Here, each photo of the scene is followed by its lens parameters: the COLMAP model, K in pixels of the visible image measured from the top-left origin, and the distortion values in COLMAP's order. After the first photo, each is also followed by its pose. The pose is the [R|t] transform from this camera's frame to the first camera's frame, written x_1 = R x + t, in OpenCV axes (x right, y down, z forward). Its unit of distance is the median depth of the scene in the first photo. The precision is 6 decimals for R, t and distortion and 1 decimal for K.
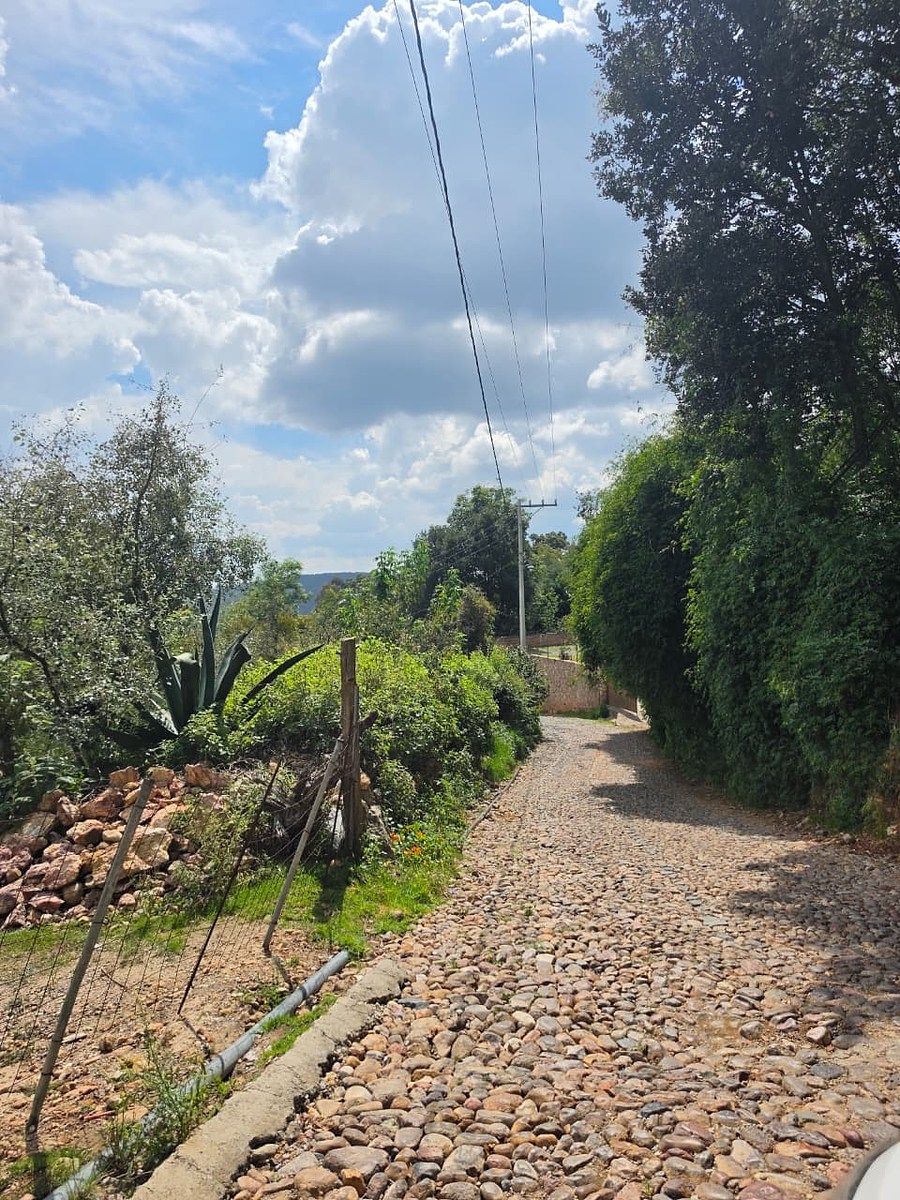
lens RADIAL K [[824.8, 0, 452.6], [0, 824.8, 606.6], [0, 0, 1]] dist [0.029663, -0.034728]
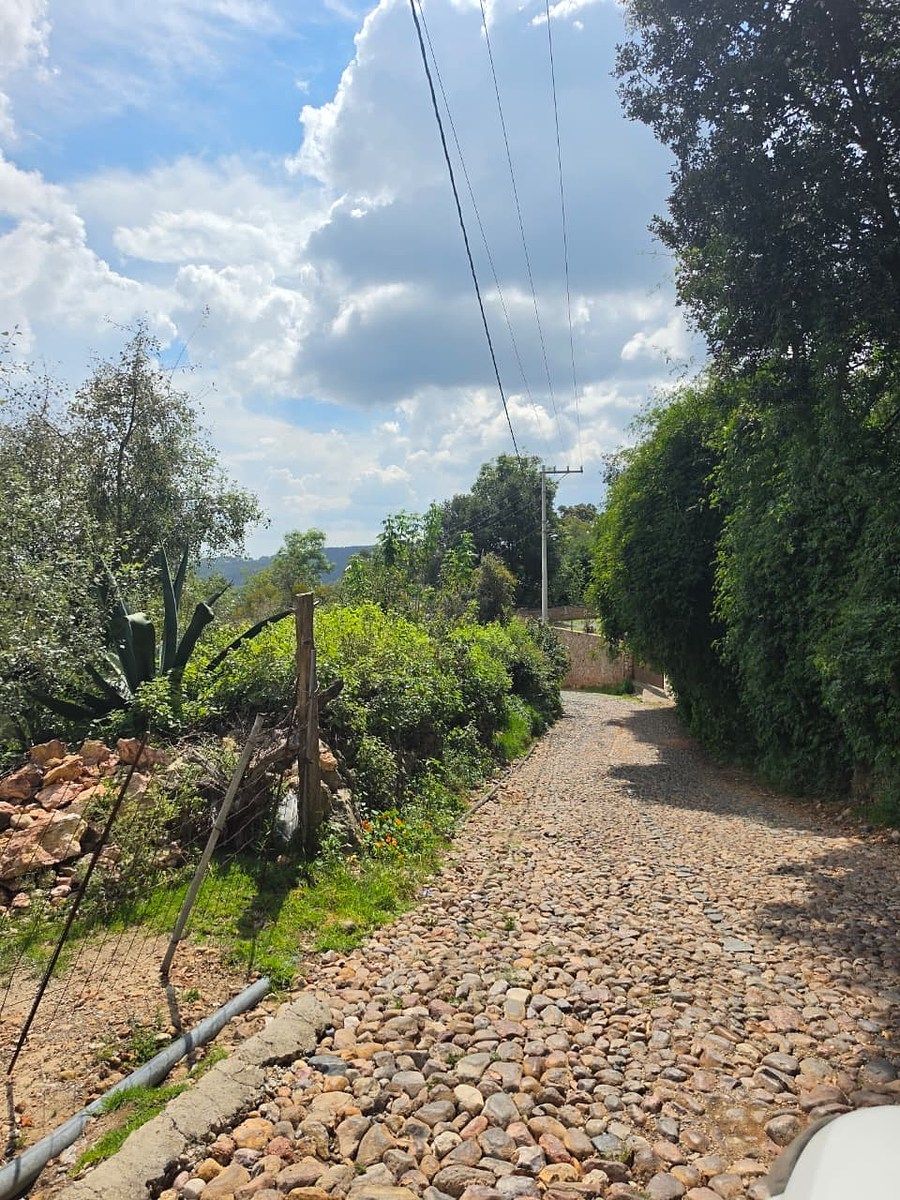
lens RADIAL K [[824.8, 0, 440.6], [0, 824.8, 596.4], [0, 0, 1]] dist [0.029663, -0.034728]
pose [[0.998733, 0.010708, -0.049168, 0.041472], [-0.009742, 0.999756, 0.019841, 0.016835], [0.049369, -0.019337, 0.998593, 0.121149]]
